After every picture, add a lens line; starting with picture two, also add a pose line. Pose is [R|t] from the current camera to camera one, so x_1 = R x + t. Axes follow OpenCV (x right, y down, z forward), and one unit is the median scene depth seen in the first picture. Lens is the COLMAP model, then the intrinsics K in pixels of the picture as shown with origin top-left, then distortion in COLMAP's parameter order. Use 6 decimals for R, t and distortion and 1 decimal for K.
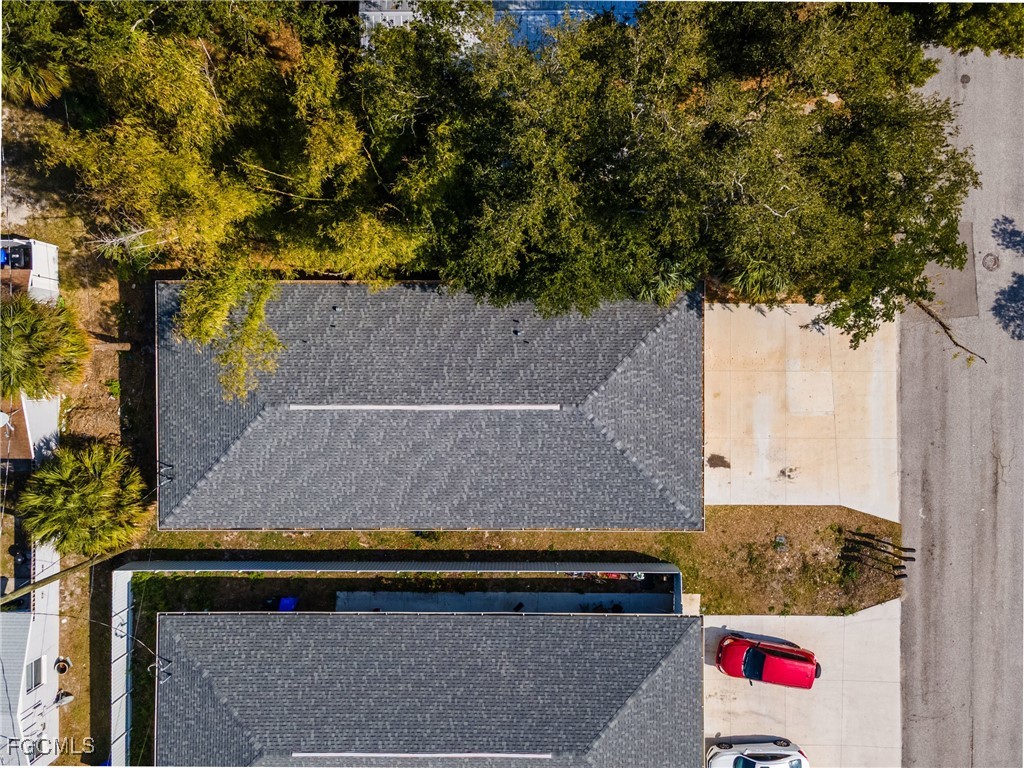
lens RADIAL K [[733.2, 0, 512.0], [0, 733.2, 384.0], [0, 0, 1]] dist [0.042903, 0.000507]
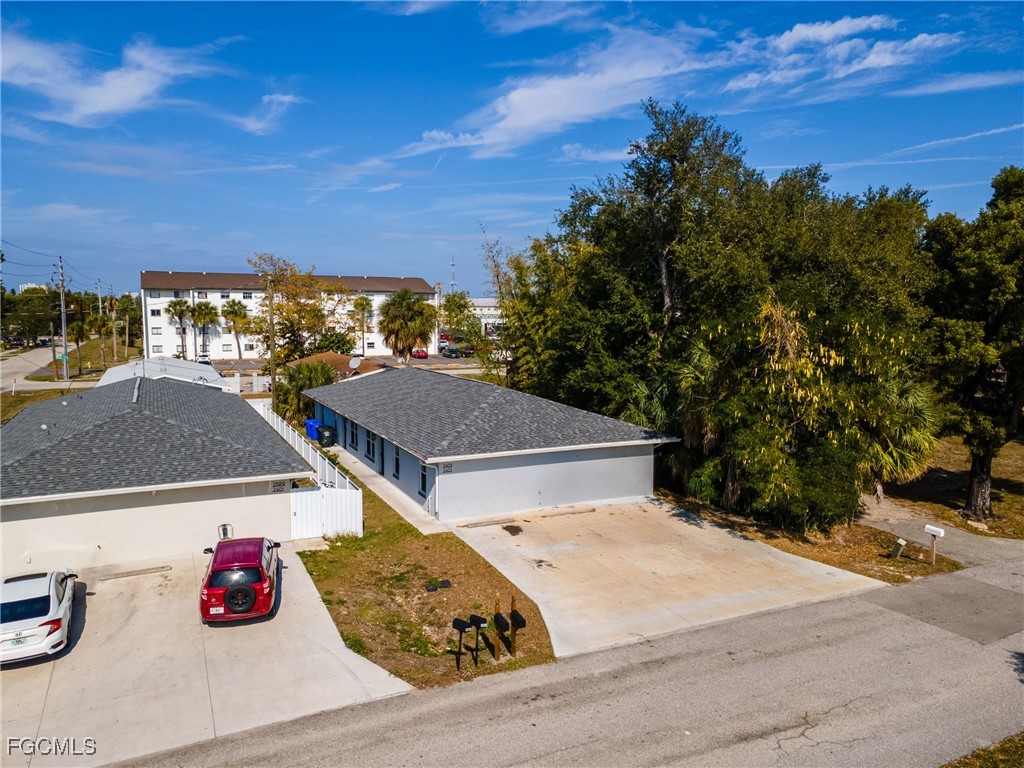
lens RADIAL K [[733.2, 0, 512.0], [0, 733.2, 384.0], [0, 0, 1]] dist [0.042903, 0.000507]
pose [[0.432136, 0.121100, -0.893640, 0.926153], [-0.901647, 0.039249, -0.430689, 0.421251], [-0.017082, 0.991864, 0.126150, 0.758329]]
